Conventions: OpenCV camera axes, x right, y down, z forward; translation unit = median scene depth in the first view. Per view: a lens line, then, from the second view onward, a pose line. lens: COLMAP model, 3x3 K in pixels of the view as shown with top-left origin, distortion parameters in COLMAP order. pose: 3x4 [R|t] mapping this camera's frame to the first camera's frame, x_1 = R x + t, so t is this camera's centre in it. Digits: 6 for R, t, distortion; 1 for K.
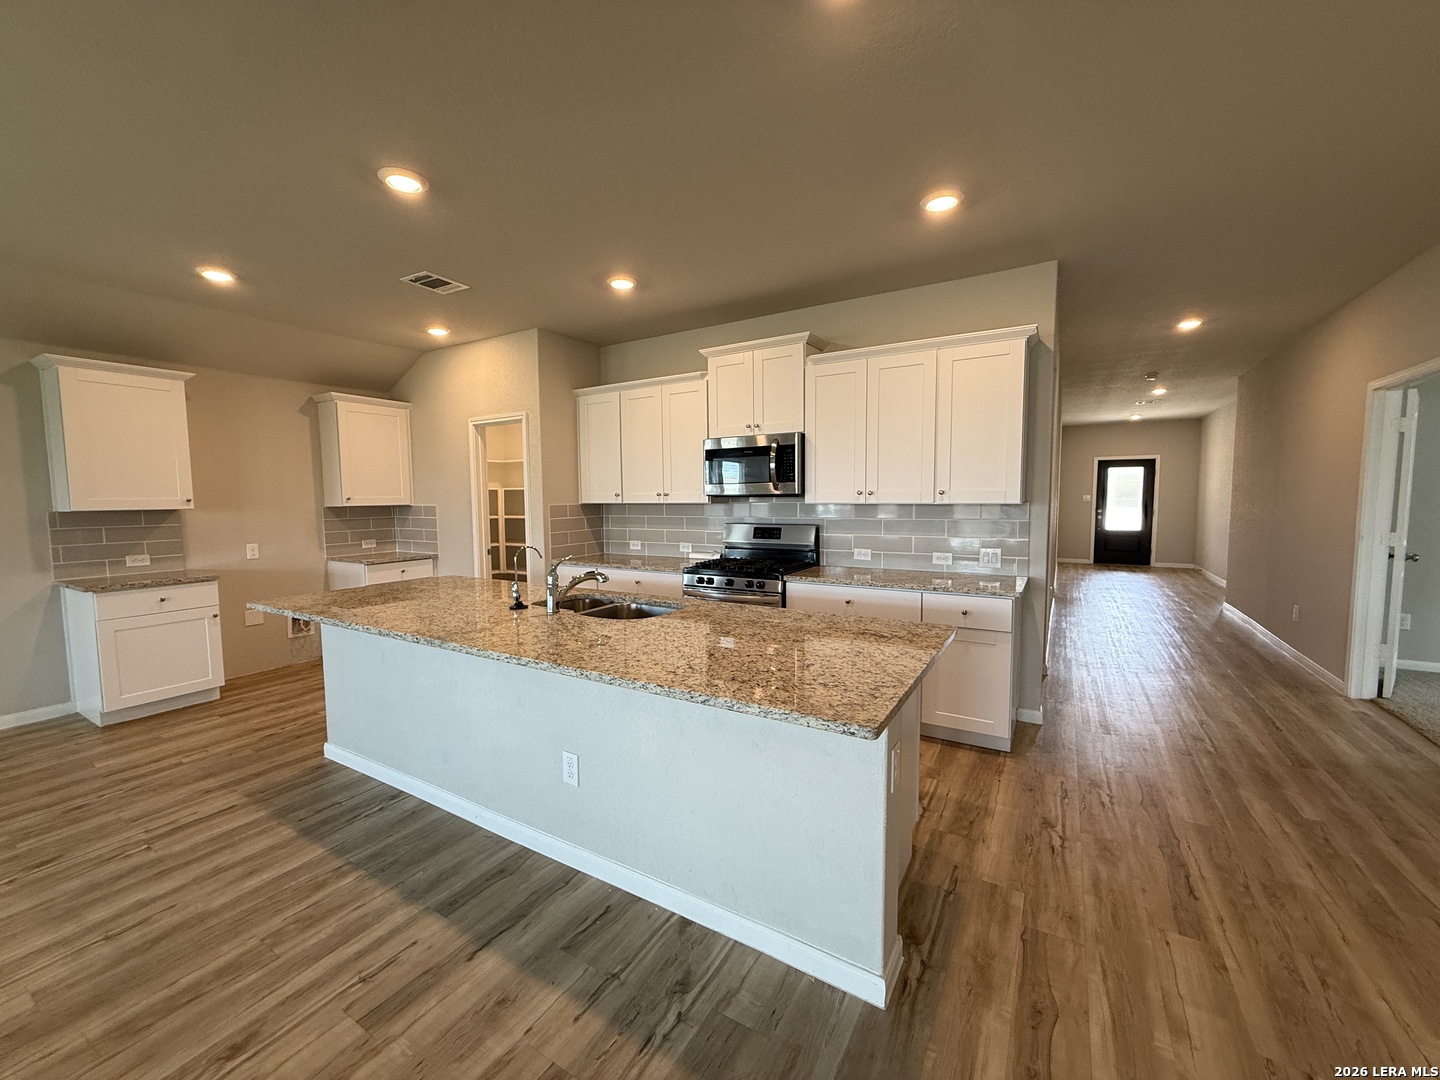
lens RADIAL K [[572.5, 0, 716.4], [0, 572.5, 539.7], [0, 0, 1]] dist [0.000561, -0.000440]
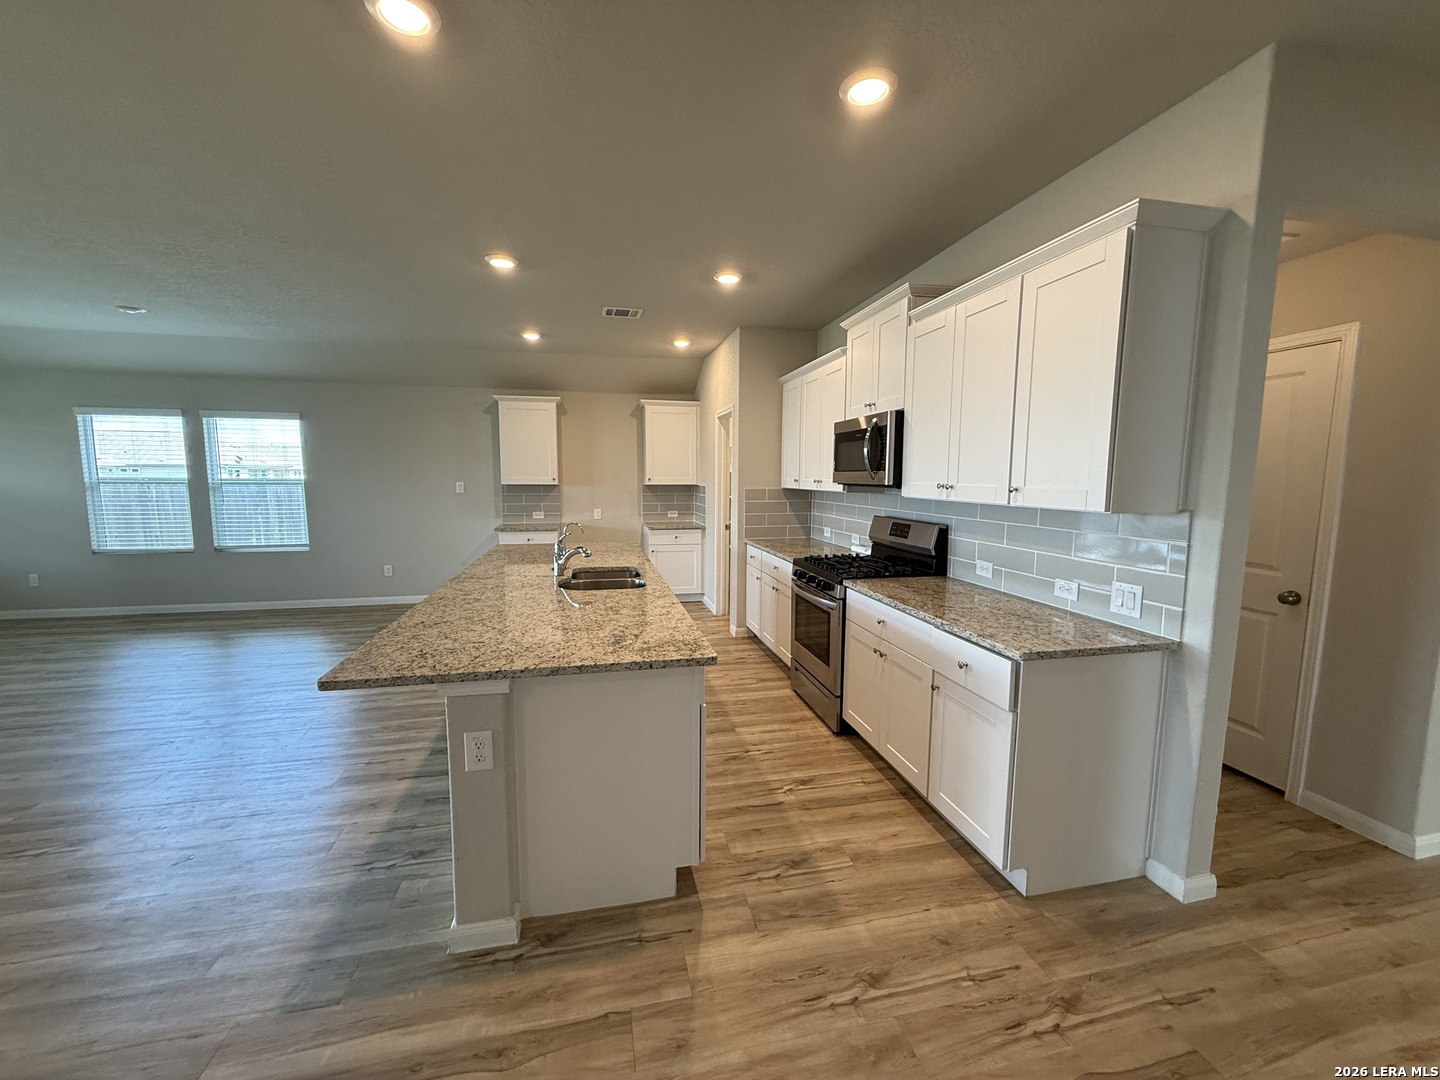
lens RADIAL K [[572.5, 0, 716.5], [0, 572.5, 541.3], [0, 0, 1]] dist [0.000561, -0.000440]
pose [[0.689287, 0.096116, -0.718084, 0.533210], [-0.066741, 0.995370, 0.069166, -0.037034], [0.721408, 0.000251, 0.692511, 0.231913]]
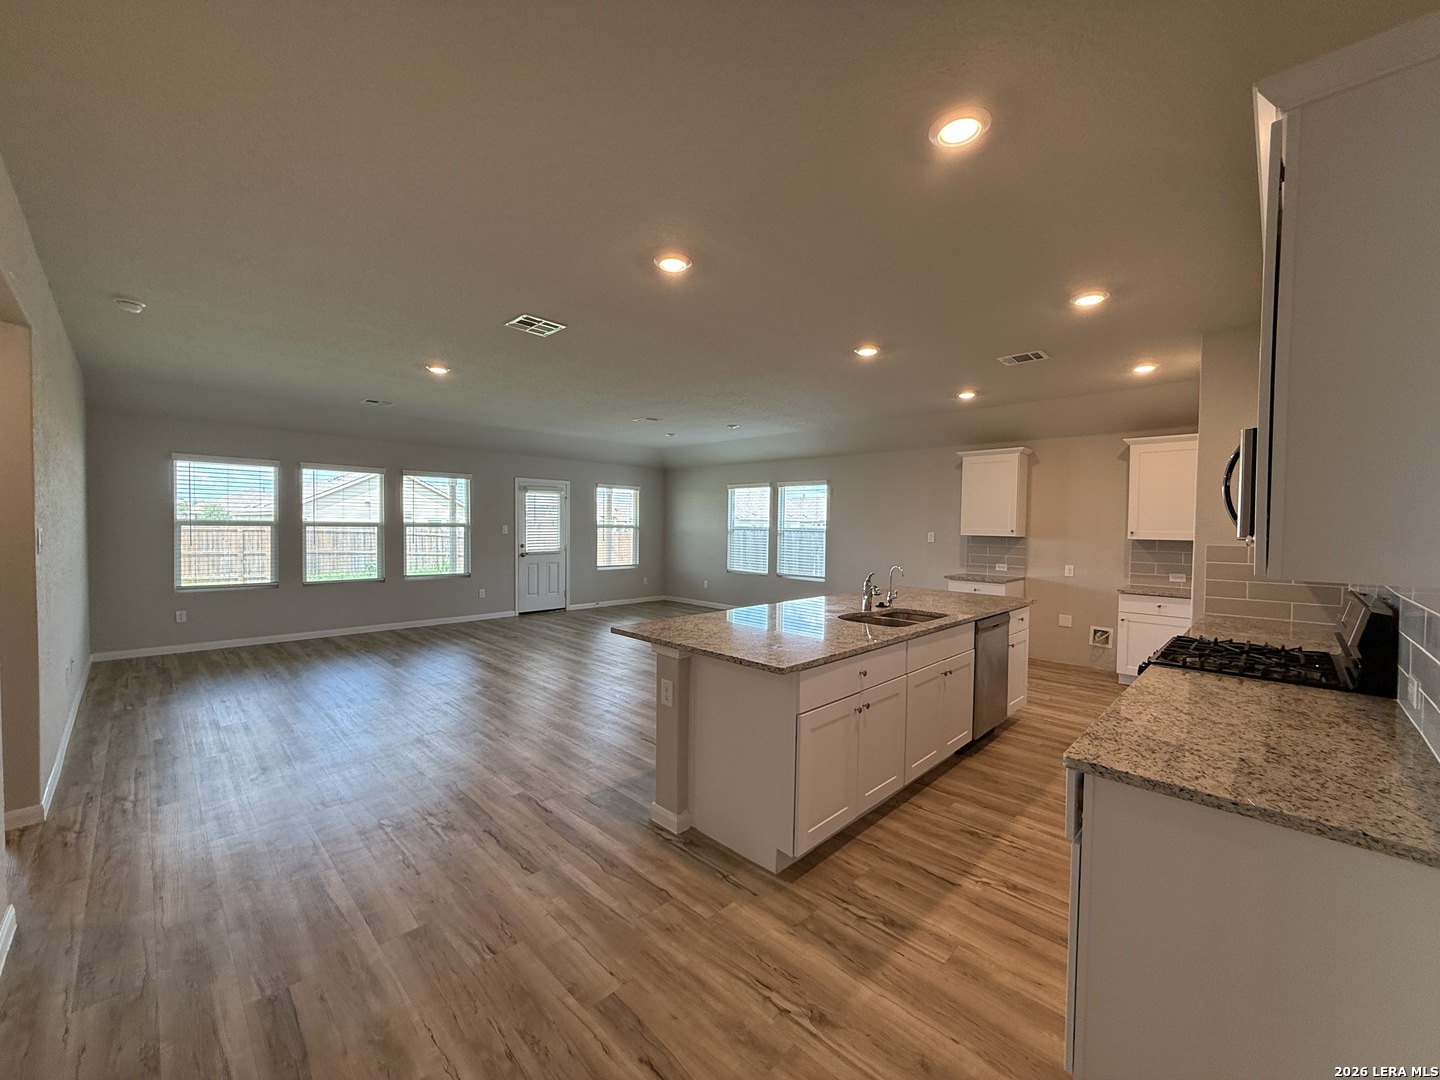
lens RADIAL K [[572.5, 0, 716.3], [0, 572.5, 539.9], [0, 0, 1]] dist [0.000561, -0.000440]
pose [[-0.233822, 0.032840, -0.971725, 0.750756], [-0.085398, 0.994873, 0.054172, -0.059847], [0.968522, 0.095650, -0.229819, 0.588213]]
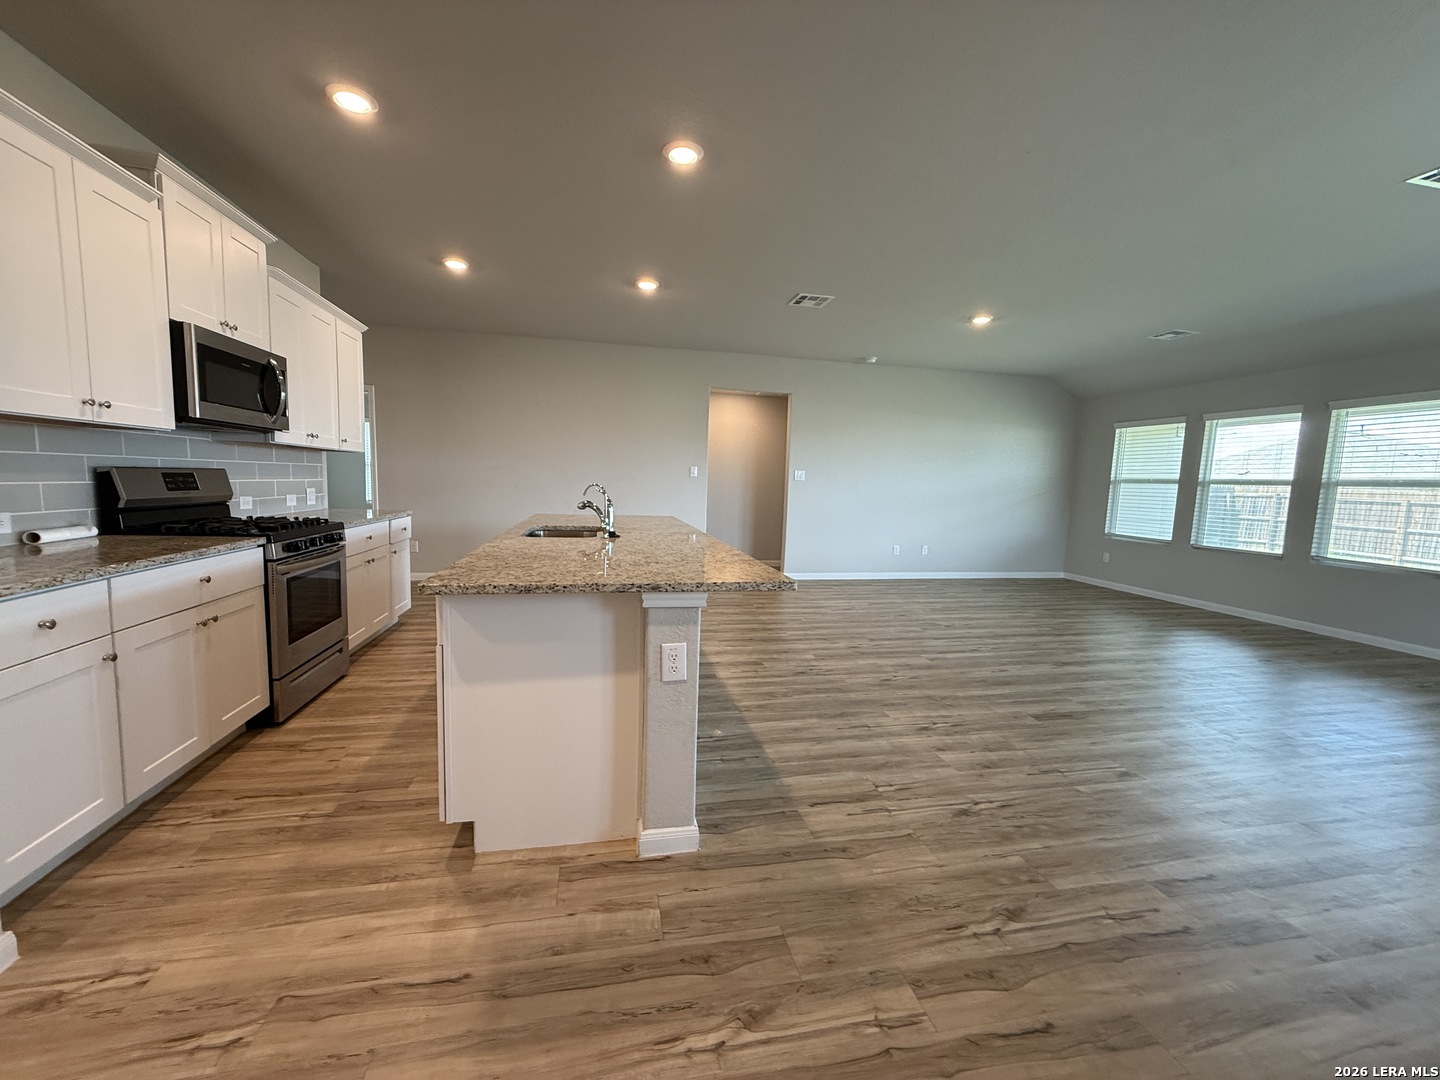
lens RADIAL K [[572.5, 0, 718.2], [0, 572.5, 539.9], [0, 0, 1]] dist [0.000561, -0.000440]
pose [[-0.680772, -0.086894, 0.727323, -0.856894], [0.030579, 0.988702, 0.146743, -0.024022], [-0.731857, 0.122140, -0.670423, 1.043449]]
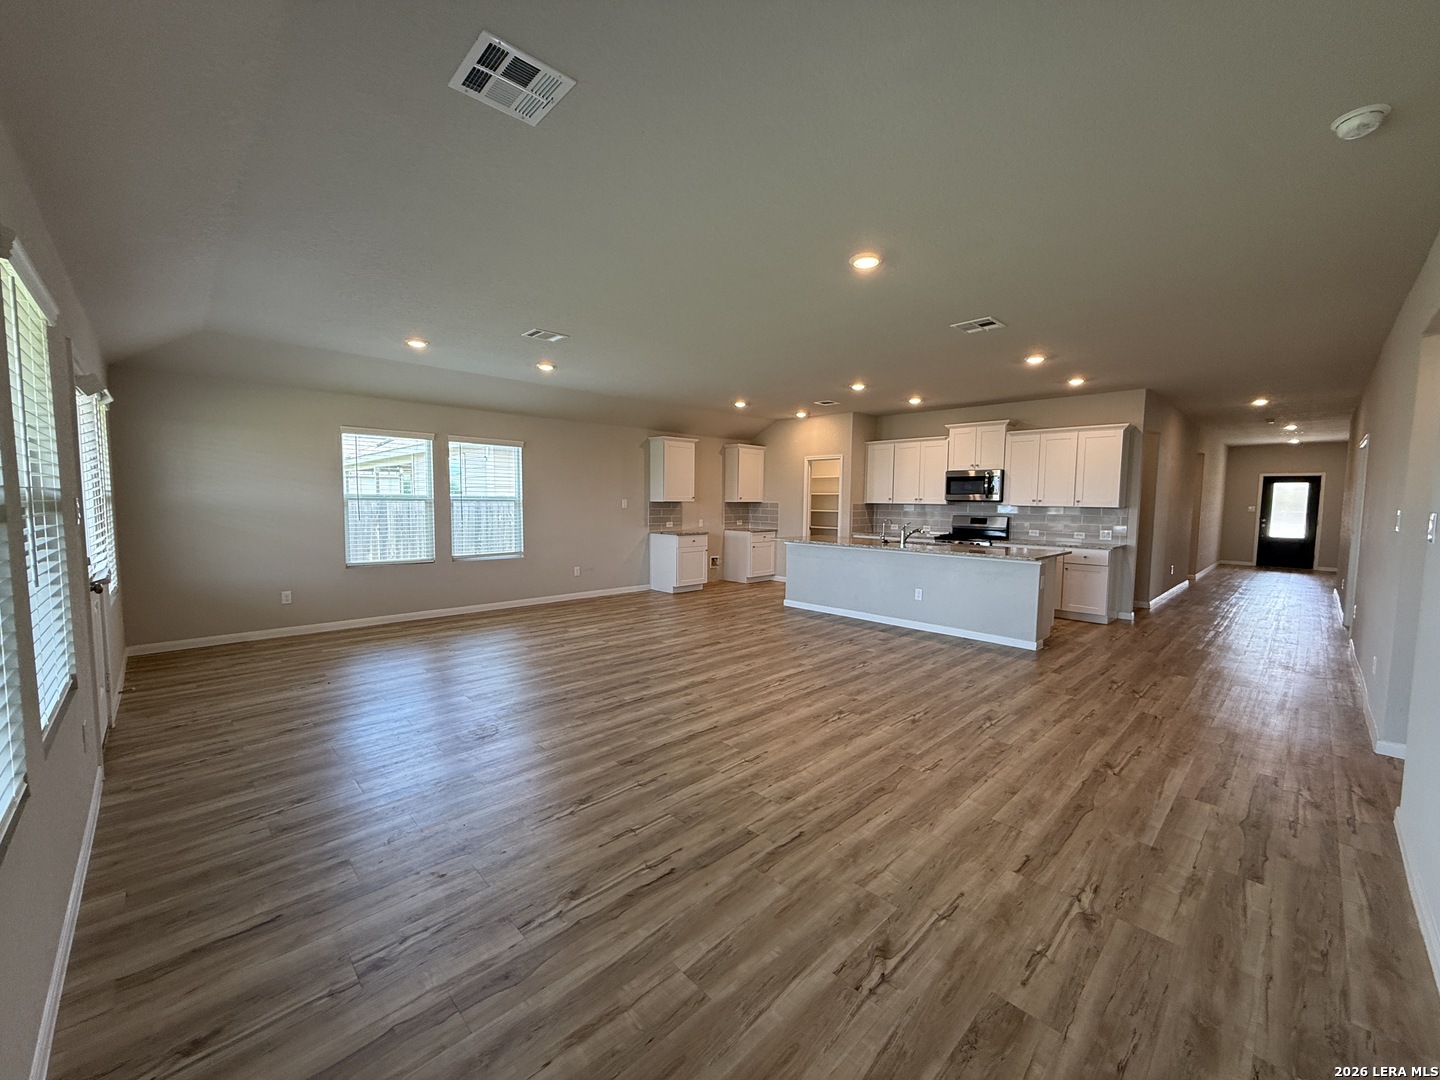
lens RADIAL K [[572.5, 0, 716.0], [0, 572.5, 538.2], [0, 0, 1]] dist [0.000561, -0.000440]
pose [[0.966224, 0.037671, -0.254935, -0.275957], [-0.039403, 0.999222, -0.001688, 0.086917], [0.254673, 0.011677, 0.966957, -1.090676]]
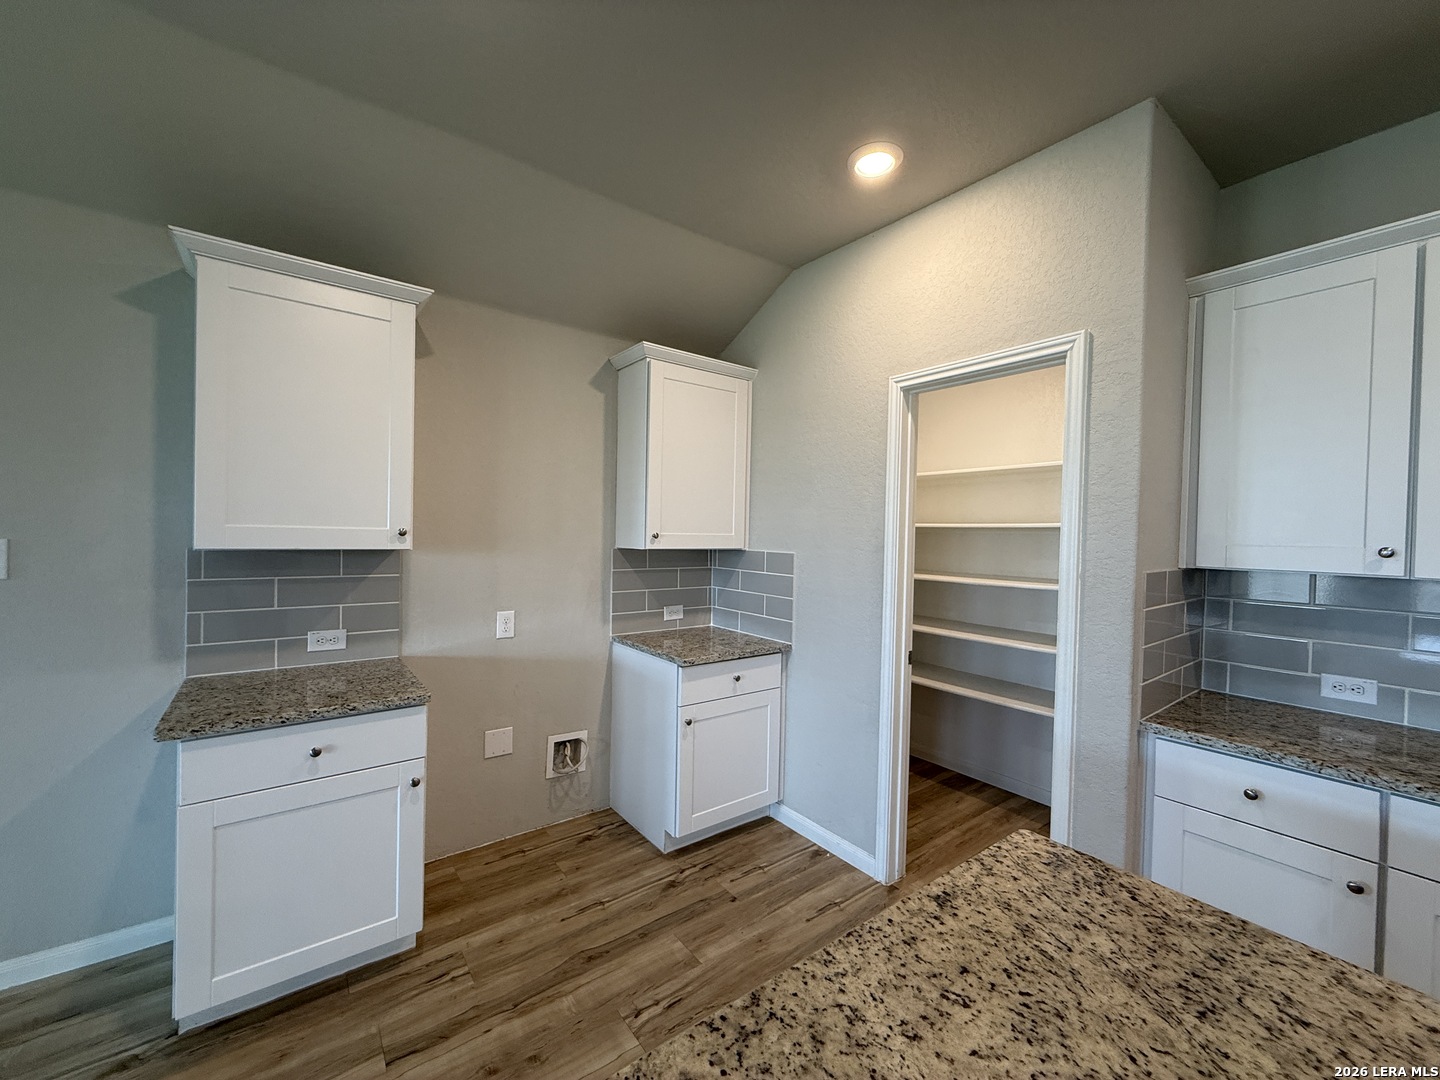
lens RADIAL K [[572.5, 0, 717.6], [0, 572.5, 541.7], [0, 0, 1]] dist [0.000561, -0.000440]
pose [[0.928427, 0.036573, -0.369710, -0.471564], [-0.059015, 0.997026, -0.049571, -0.051820], [0.366798, 0.067842, 0.927824, 0.629798]]
